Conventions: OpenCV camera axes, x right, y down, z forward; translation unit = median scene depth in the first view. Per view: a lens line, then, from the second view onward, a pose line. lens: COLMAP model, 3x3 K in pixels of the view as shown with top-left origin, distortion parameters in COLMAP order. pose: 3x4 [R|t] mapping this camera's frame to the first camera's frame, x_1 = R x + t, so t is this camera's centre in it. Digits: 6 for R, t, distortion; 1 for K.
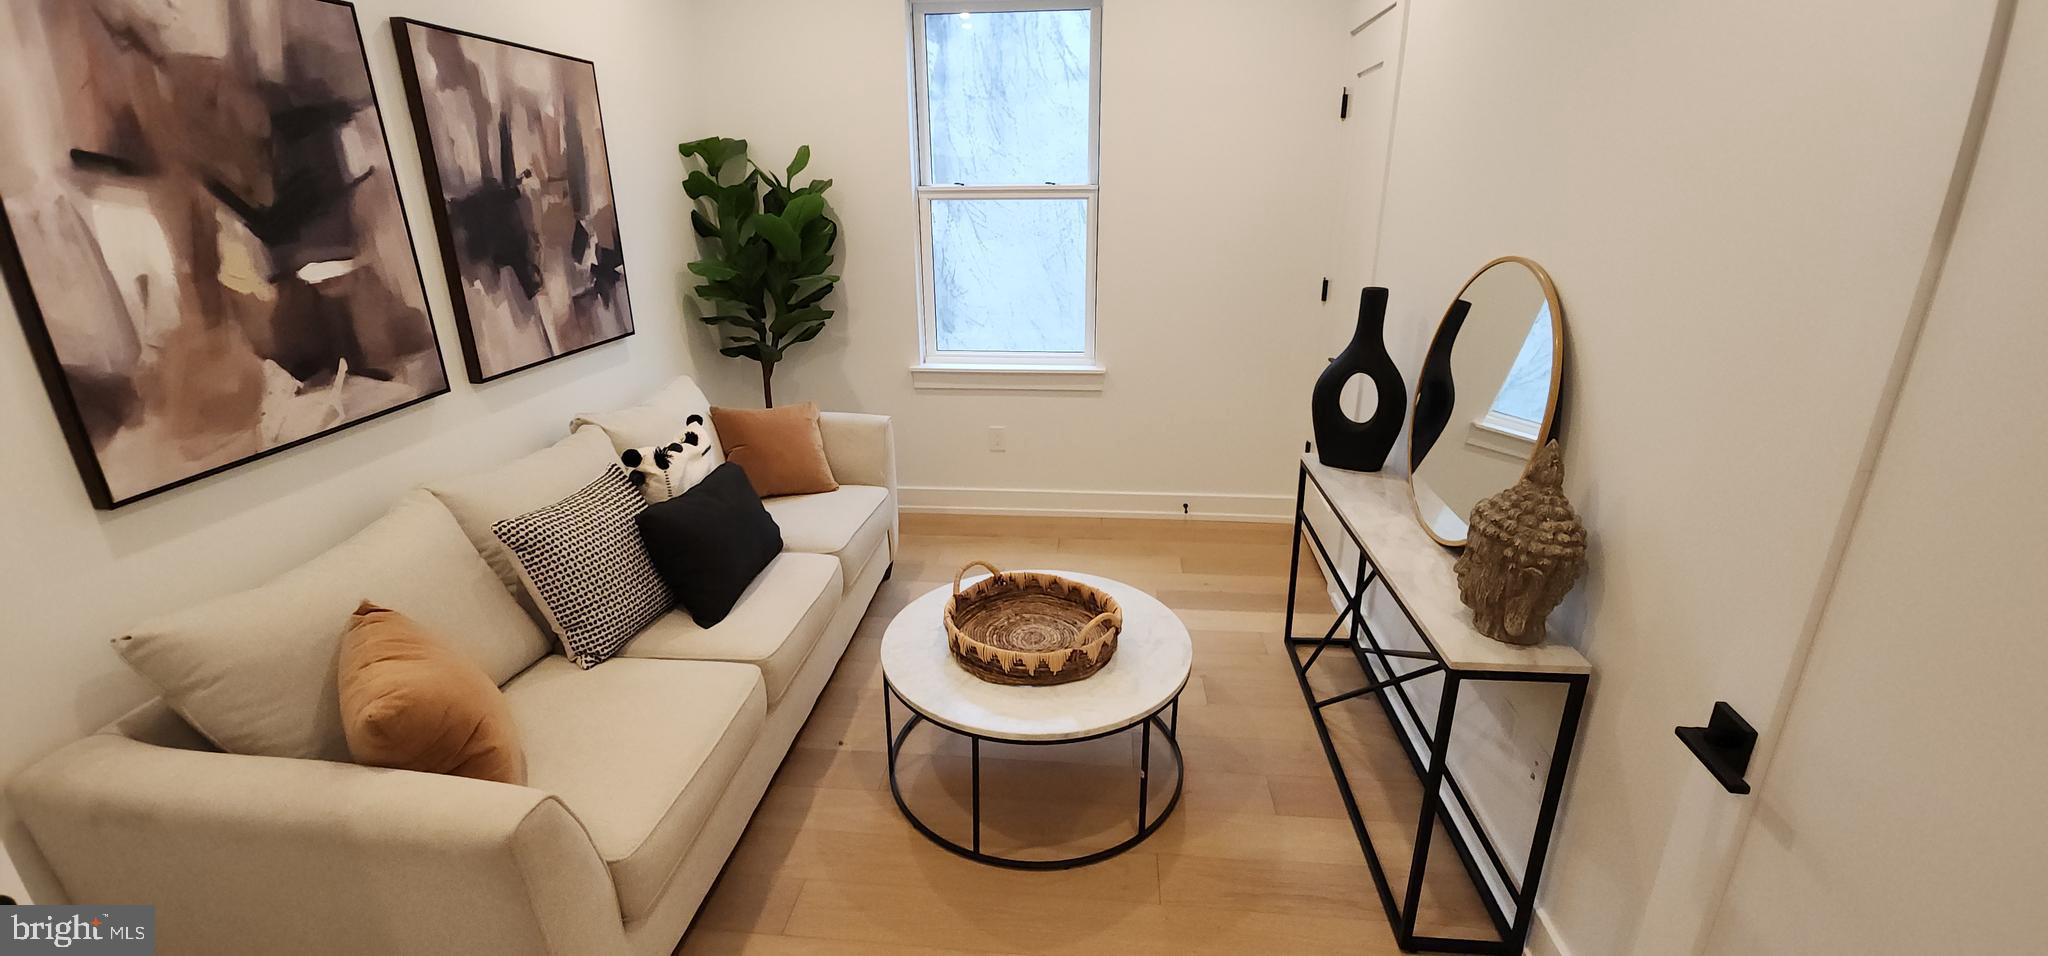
lens RADIAL K [[834.5, 0, 1022.5], [0, 834.5, 476.8], [0, 0, 1]] dist [0.007259, -0.006719]
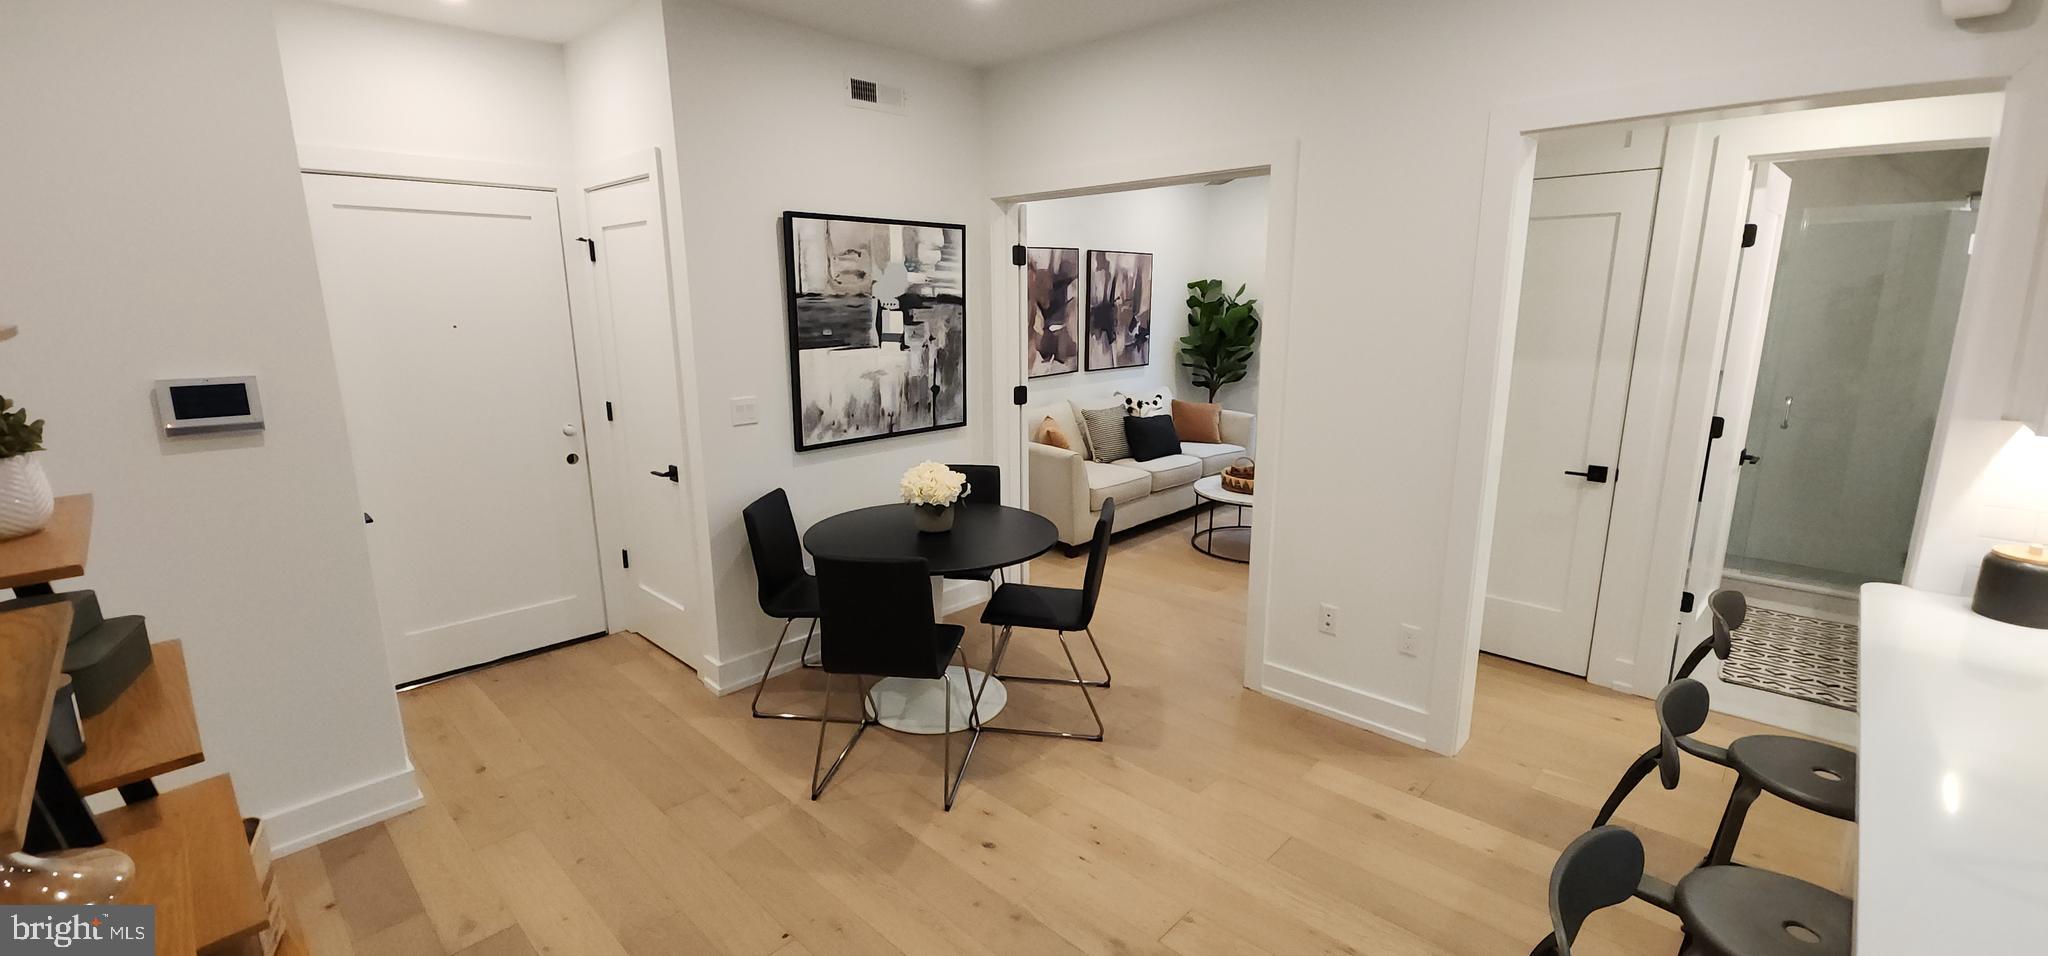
lens RADIAL K [[834.5, 0, 1017.7], [0, 834.5, 479.6], [0, 0, 1]] dist [0.007259, -0.006719]
pose [[0.784062, 0.137776, -0.605198, 0.883889], [-0.208112, 0.976965, -0.047208, 0.412304], [0.584753, 0.162963, 0.794674, -1.262047]]
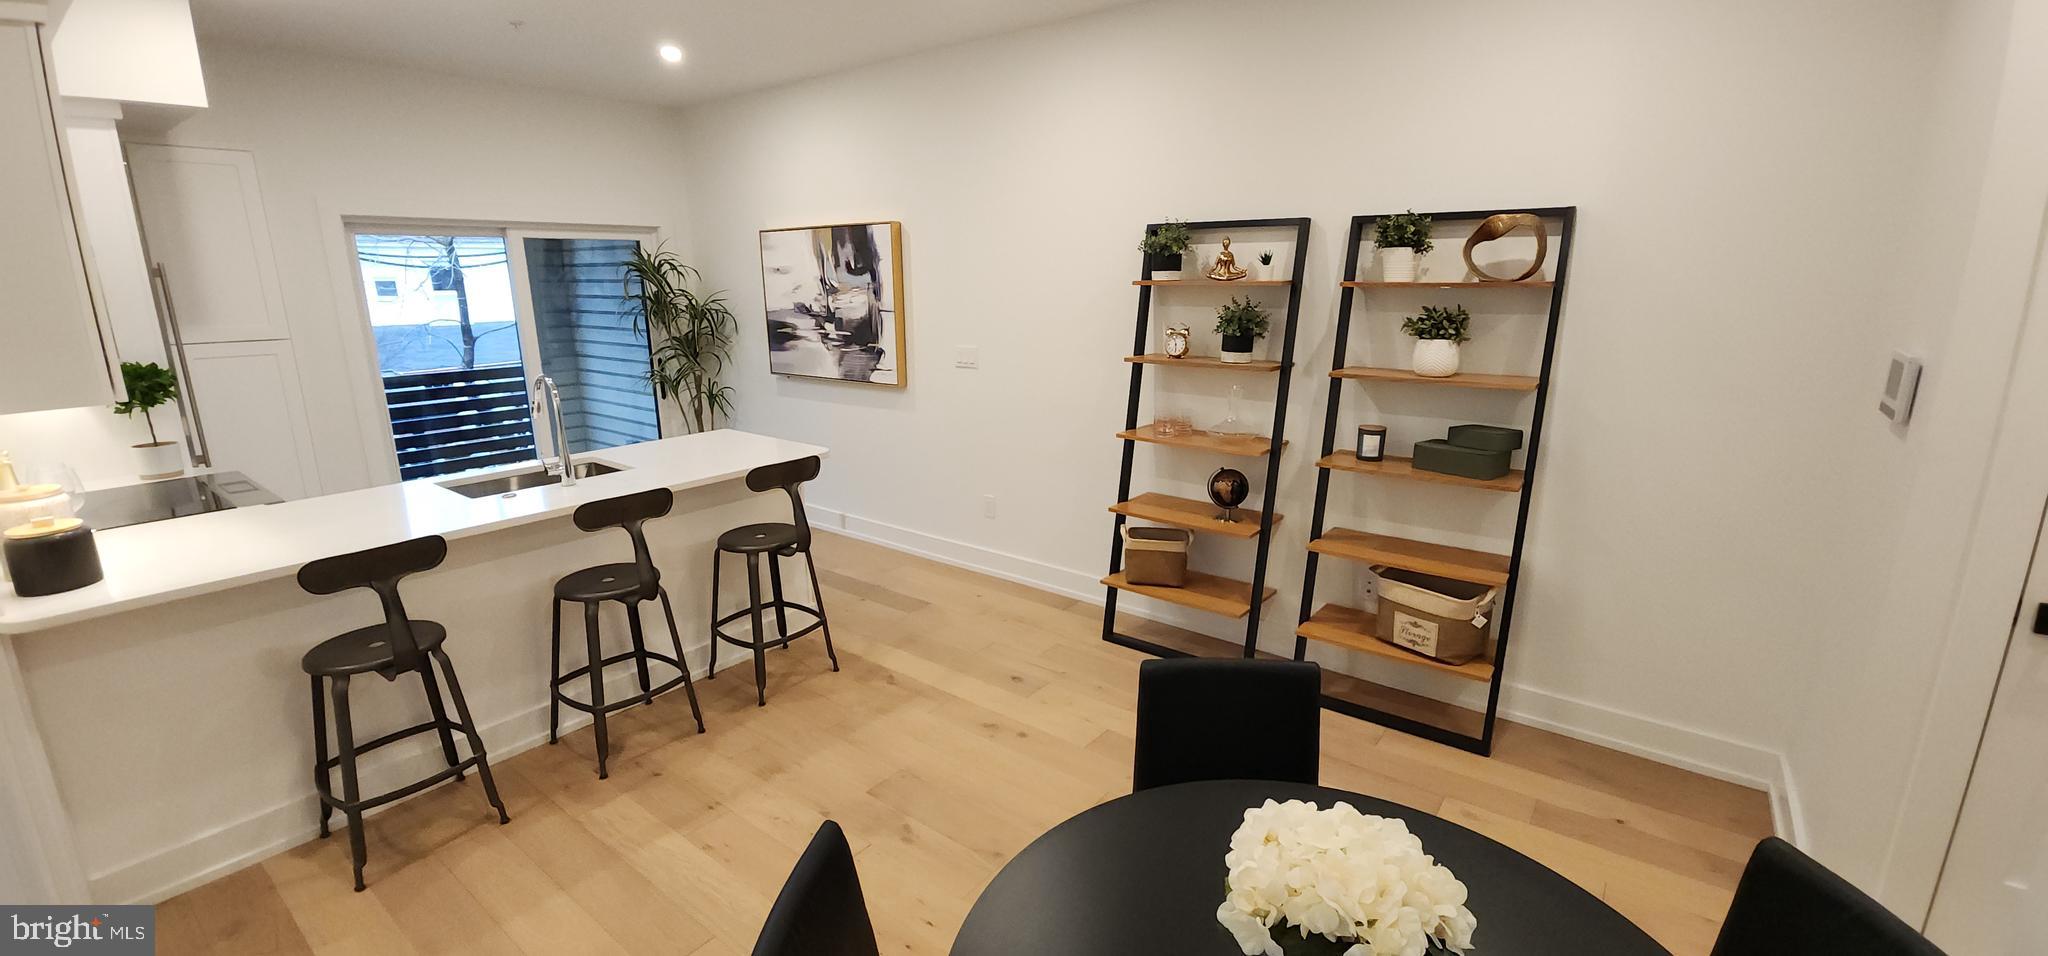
lens RADIAL K [[834.5, 0, 1020.8], [0, 834.5, 477.4], [0, 0, 1]] dist [0.007259, -0.006719]
pose [[-0.846434, -0.108763, 0.521268, -0.120317], [0.193102, 0.849589, 0.490826, -0.030399], [-0.496247, 0.516110, -0.698118, 0.021885]]
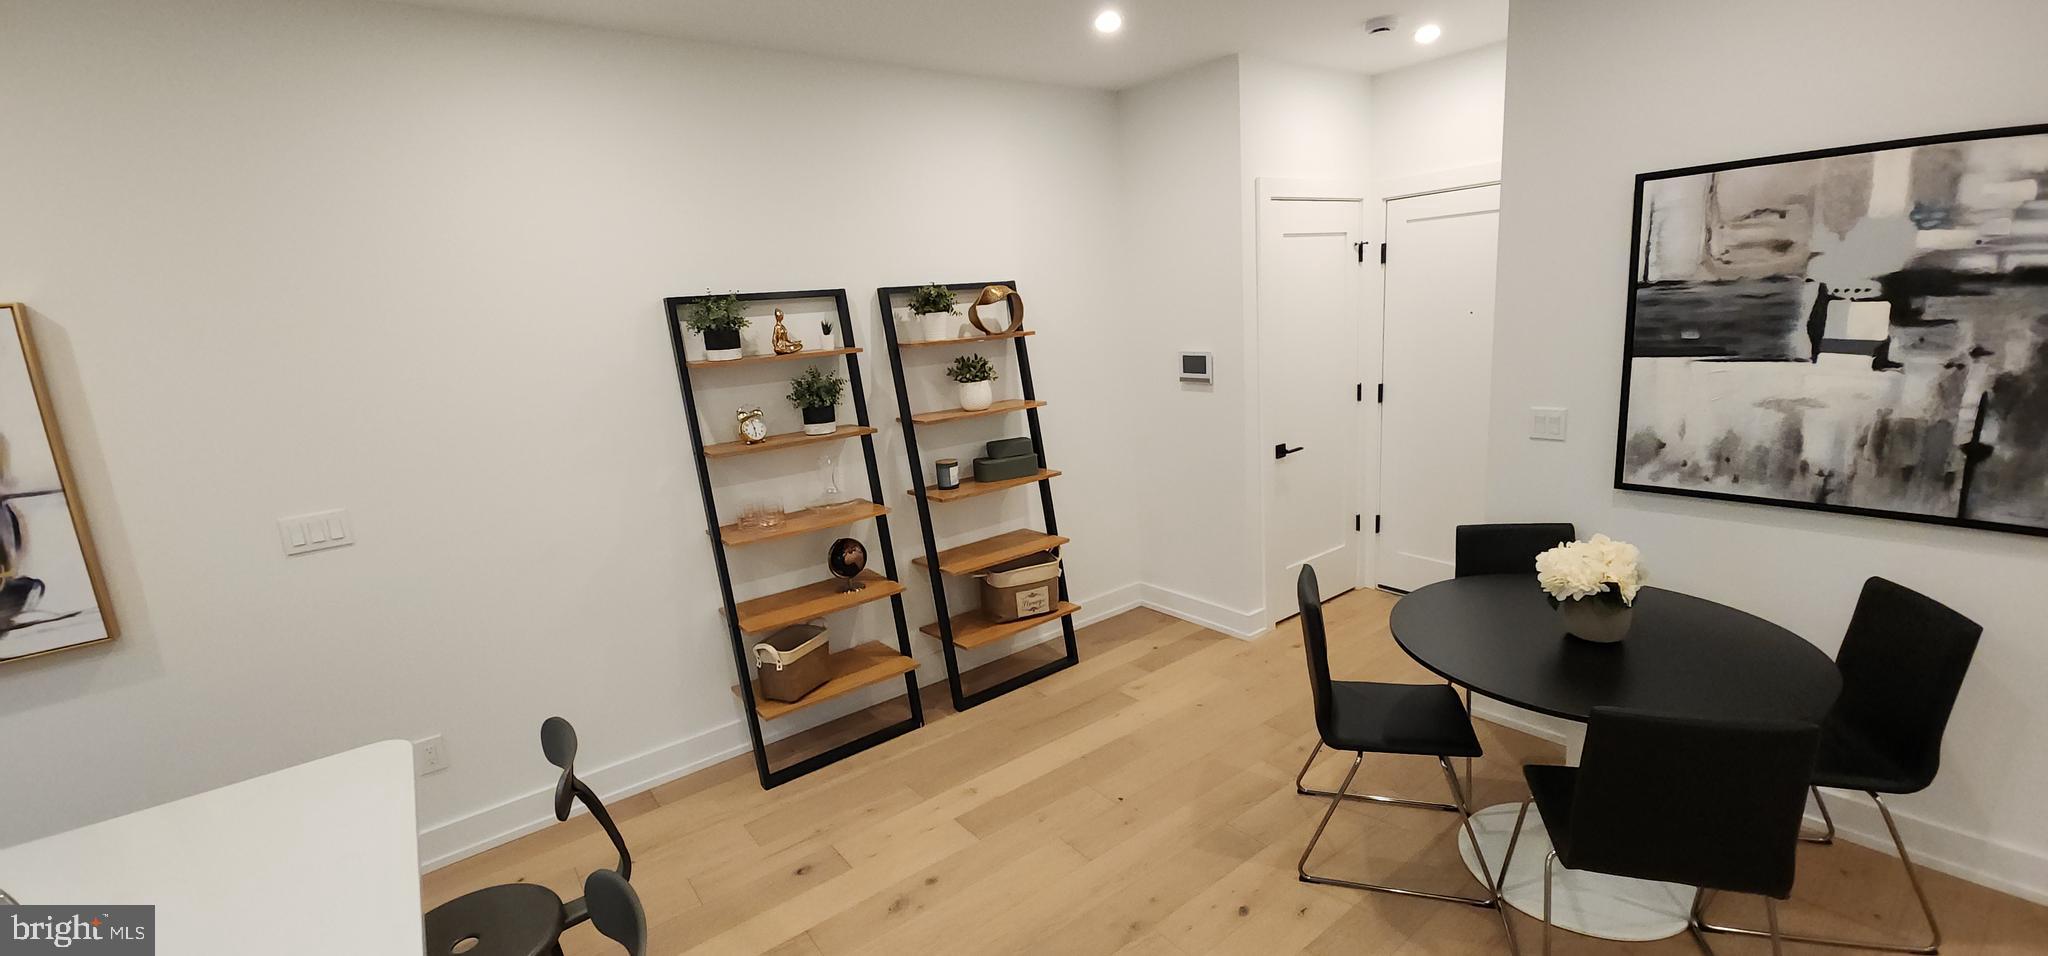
lens RADIAL K [[834.5, 0, 1019.3], [0, 834.5, 478.8], [0, 0, 1]] dist [0.007259, -0.006719]
pose [[-0.729264, 0.204246, -0.653038, 1.014482], [-0.150443, 0.883190, 0.444233, -0.030421], [0.667489, 0.422208, -0.613351, -0.145300]]
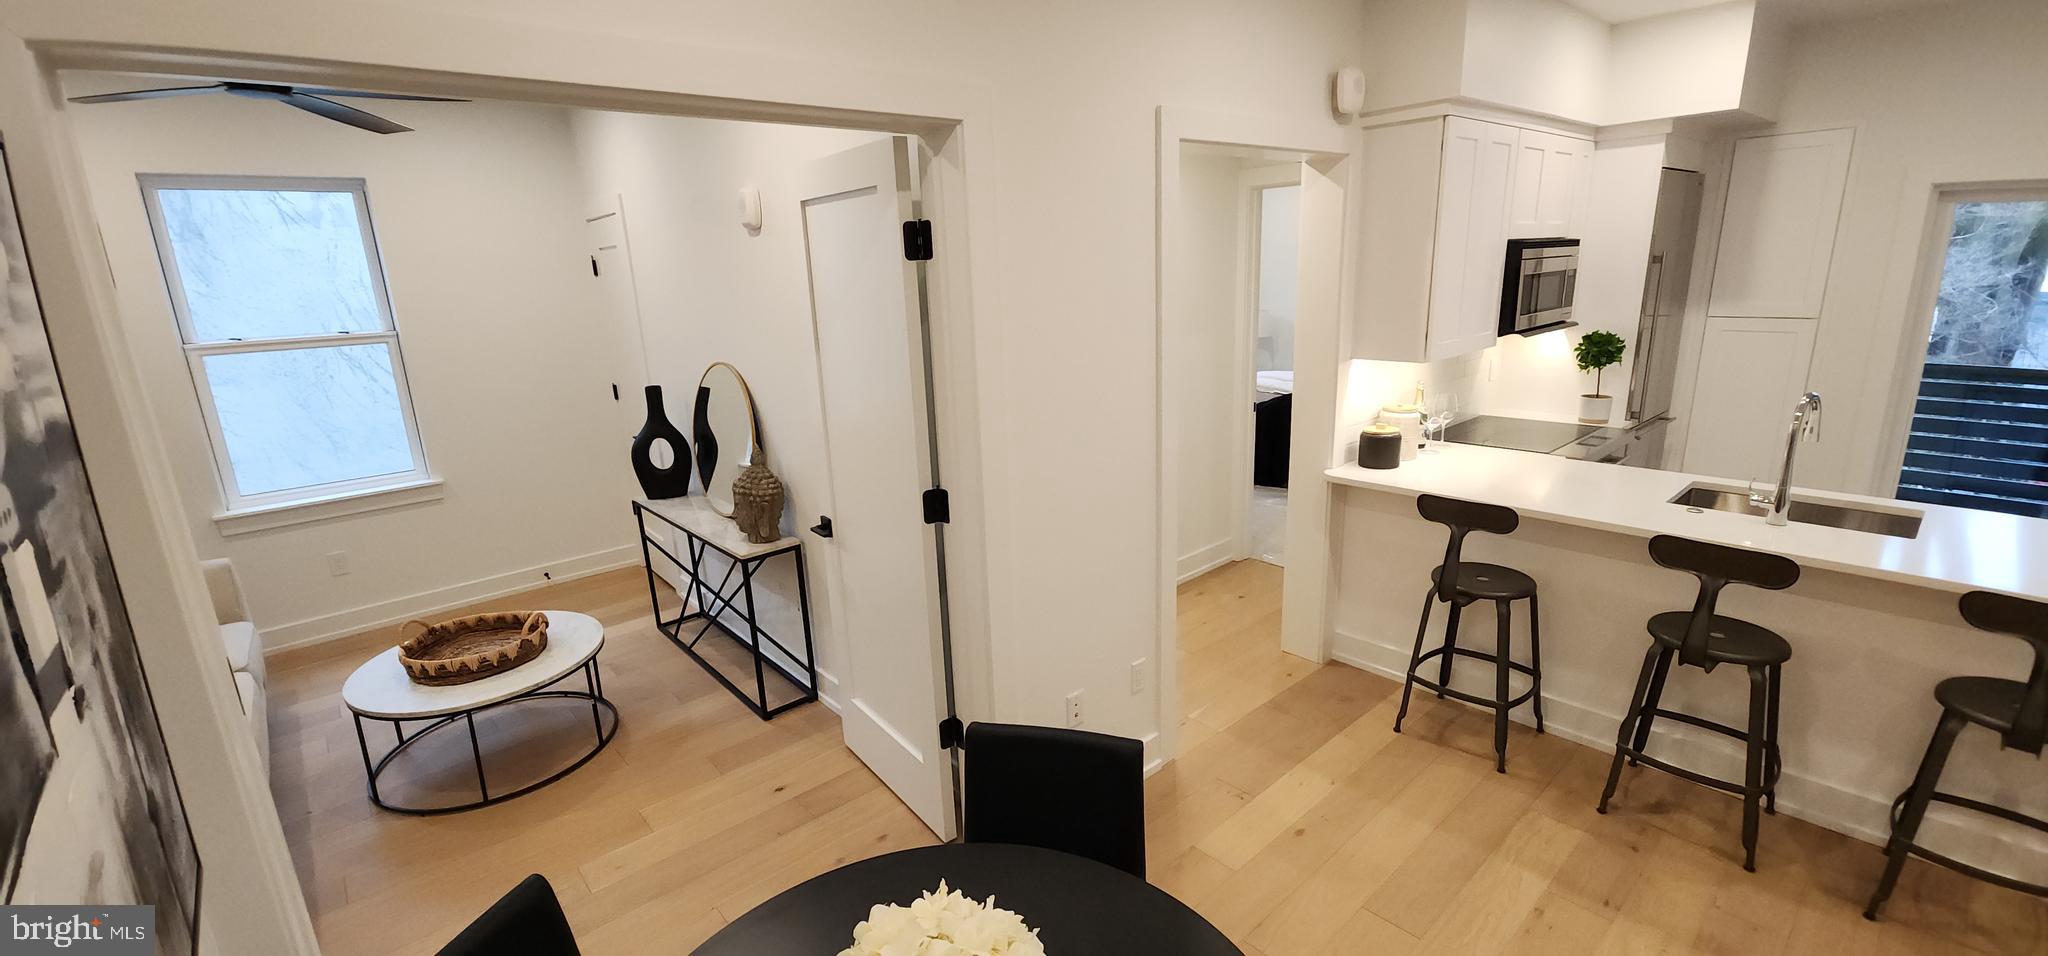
lens RADIAL K [[834.5, 0, 1018.7], [0, 834.5, 477.0], [0, 0, 1]] dist [0.007259, -0.006719]
pose [[0.681962, -0.197772, 0.704141, -0.287300], [0.275061, 0.961420, 0.003636, 0.142224], [-0.677694, 0.191202, 0.710051, -0.639935]]
